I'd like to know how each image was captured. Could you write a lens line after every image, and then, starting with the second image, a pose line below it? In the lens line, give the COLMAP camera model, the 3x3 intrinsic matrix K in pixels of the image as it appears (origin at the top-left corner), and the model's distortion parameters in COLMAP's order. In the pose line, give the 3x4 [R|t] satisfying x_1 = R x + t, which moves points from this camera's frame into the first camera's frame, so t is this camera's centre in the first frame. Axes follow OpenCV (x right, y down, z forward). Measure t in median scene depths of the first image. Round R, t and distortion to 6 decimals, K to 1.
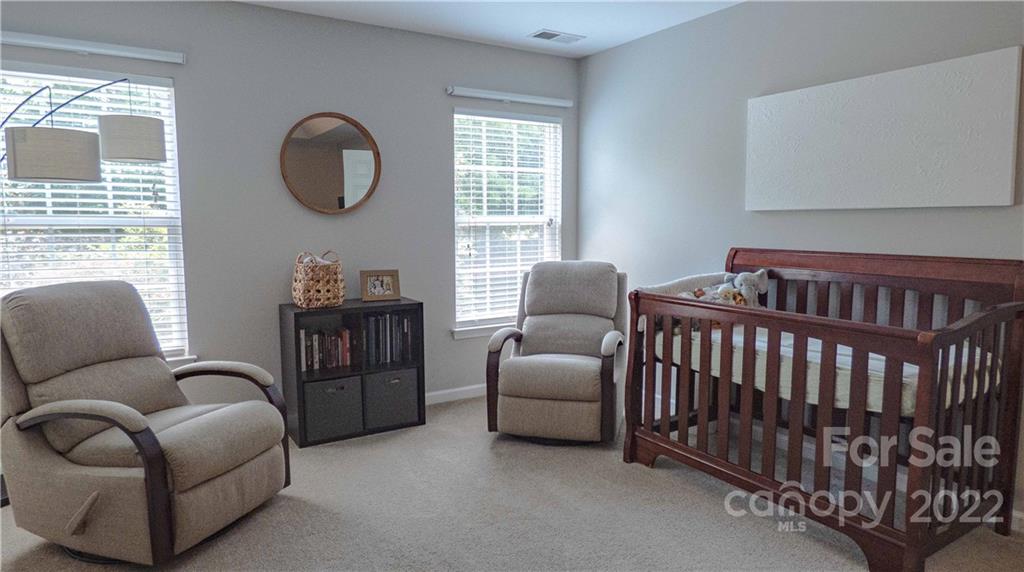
lens RADIAL K [[620.4, 0, 533.0], [0, 620.4, 297.7], [0, 0, 1]] dist [-0.033979, 0.017047]
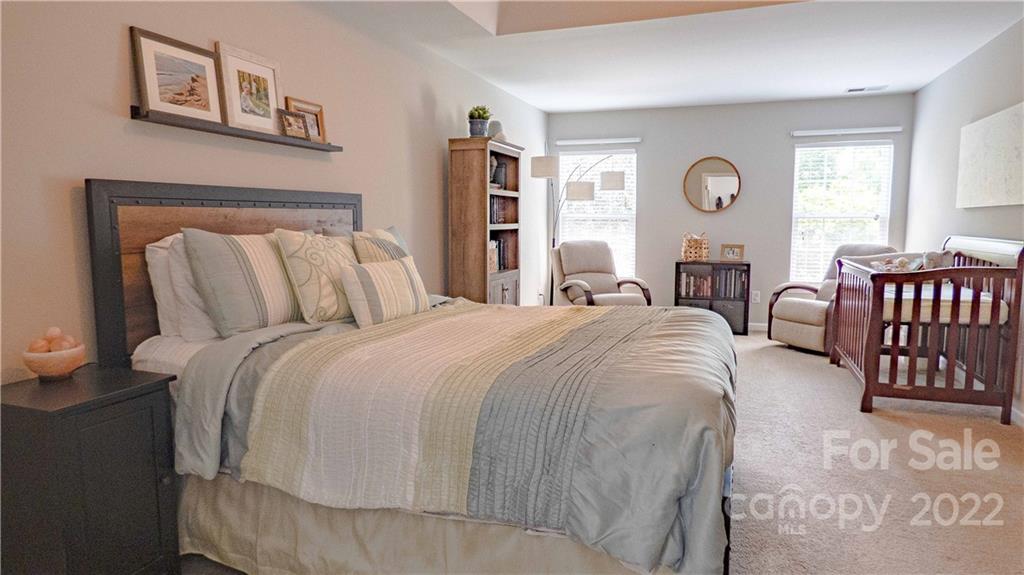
lens RADIAL K [[620.4, 0, 511.8], [0, 620.4, 288.2], [0, 0, 1]] dist [-0.033979, 0.017047]
pose [[0.627780, 0.086741, -0.773543, 0.724325], [-0.092801, 0.995024, 0.036263, 0.073777], [0.772839, 0.049020, 0.632706, -0.580524]]
